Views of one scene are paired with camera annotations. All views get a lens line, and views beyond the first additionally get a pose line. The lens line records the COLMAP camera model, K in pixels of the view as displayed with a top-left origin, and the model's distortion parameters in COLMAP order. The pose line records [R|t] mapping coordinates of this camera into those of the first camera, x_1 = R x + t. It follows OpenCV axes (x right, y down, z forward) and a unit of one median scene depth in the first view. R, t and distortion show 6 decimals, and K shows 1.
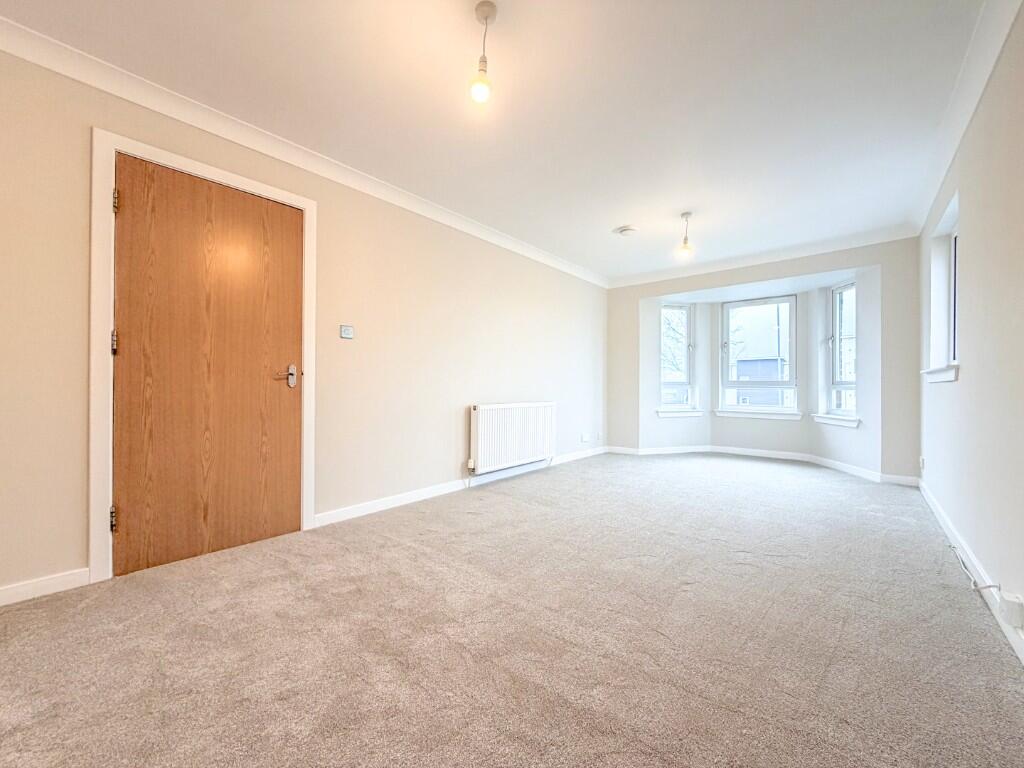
lens RADIAL K [[408.2, 0, 509.5], [0, 408.2, 384.9], [0, 0, 1]] dist [-0.000044, 0.000108]
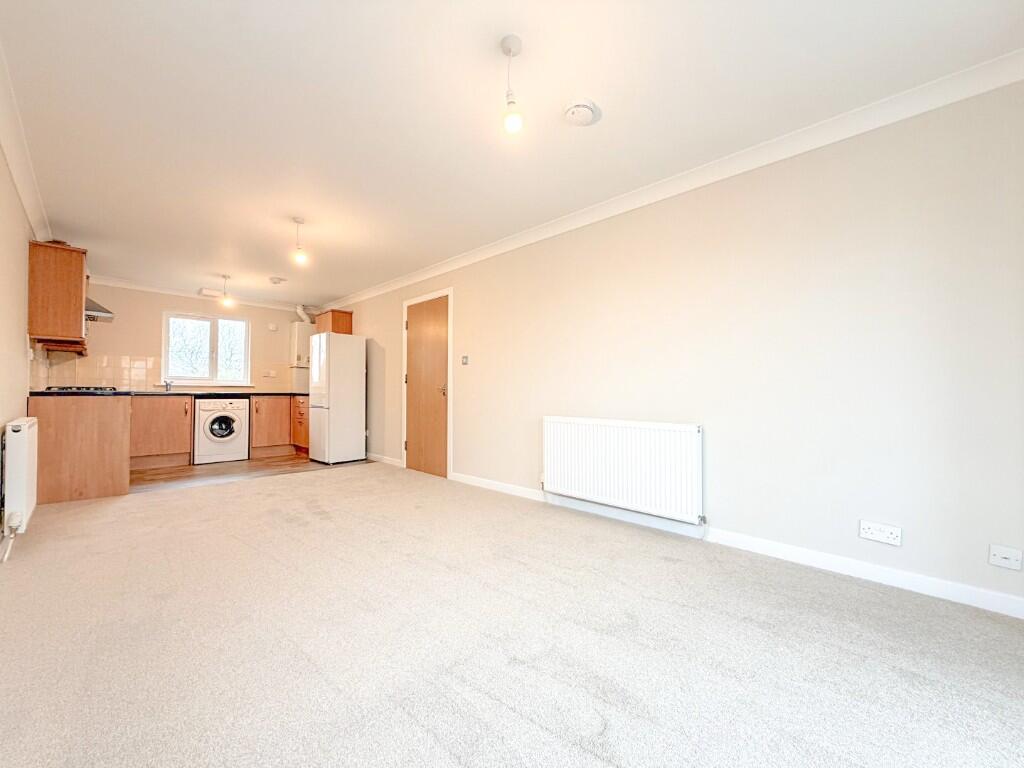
lens RADIAL K [[408.2, 0, 509.5], [0, 408.2, 384.9], [0, 0, 1]] dist [-0.000044, 0.000108]
pose [[-0.067440, -0.024606, -0.997420, 1.191962], [-0.000951, 0.999697, -0.024598, 0.000630], [0.997723, -0.000710, -0.067443, 1.354888]]
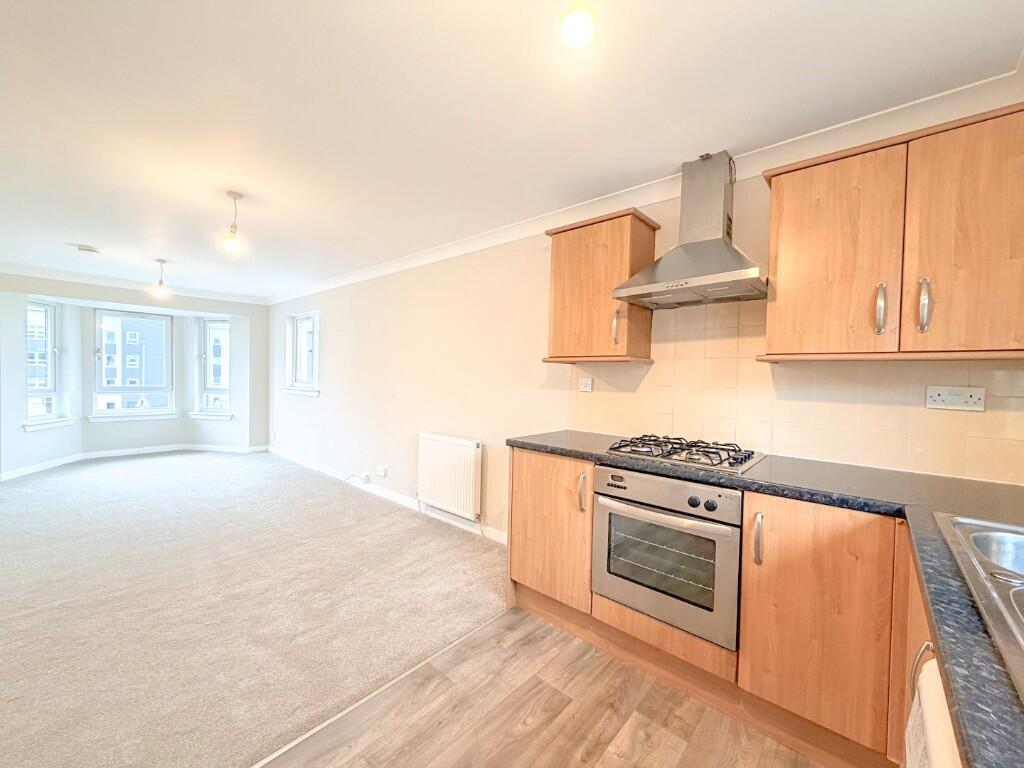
lens RADIAL K [[408.2, 0, 509.5], [0, 408.2, 384.9], [0, 0, 1]] dist [-0.000044, 0.000108]
pose [[0.013542, -0.028512, 0.999502, -0.992692], [-0.026166, 0.999241, 0.028859, -0.148387], [-0.999566, -0.026543, 0.012786, -0.065148]]
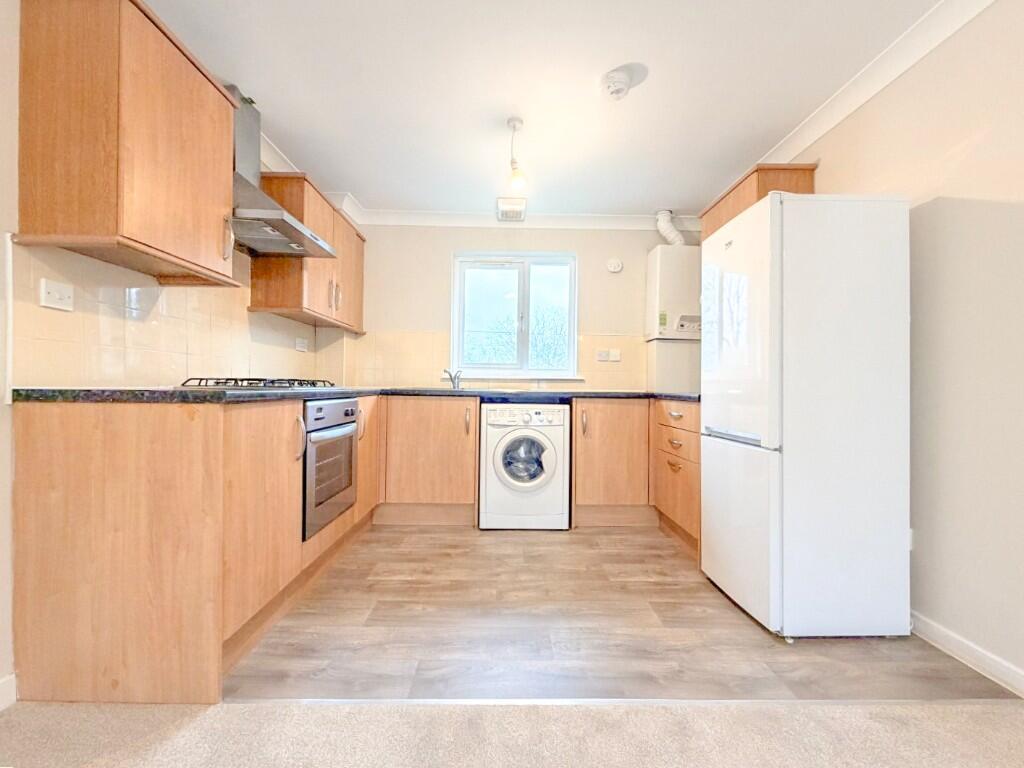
lens RADIAL K [[416.2, 0, 508.3], [0, 416.2, 383.7], [0, 0, 1]] dist [0.000374, -0.000040]
pose [[-0.752272, -0.017401, -0.658623, -0.071360], [-0.012512, 0.999848, -0.012125, -0.016488], [0.658734, -0.000880, -0.752375, 0.516586]]
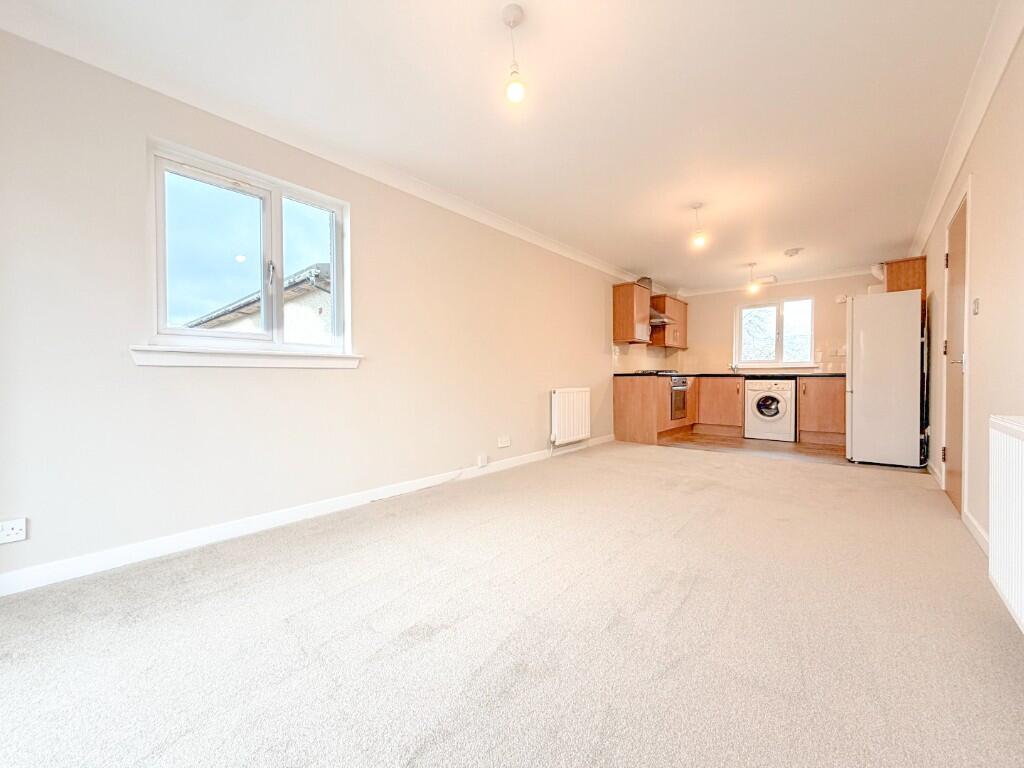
lens RADIAL K [[408.2, 0, 509.5], [0, 408.2, 384.9], [0, 0, 1]] dist [-0.000044, 0.000108]
pose [[-0.999983, -0.001617, 0.005679, 0.574796], [-0.001524, 0.999864, 0.016423, 0.016052], [-0.005705, 0.016414, -0.999849, 1.950163]]
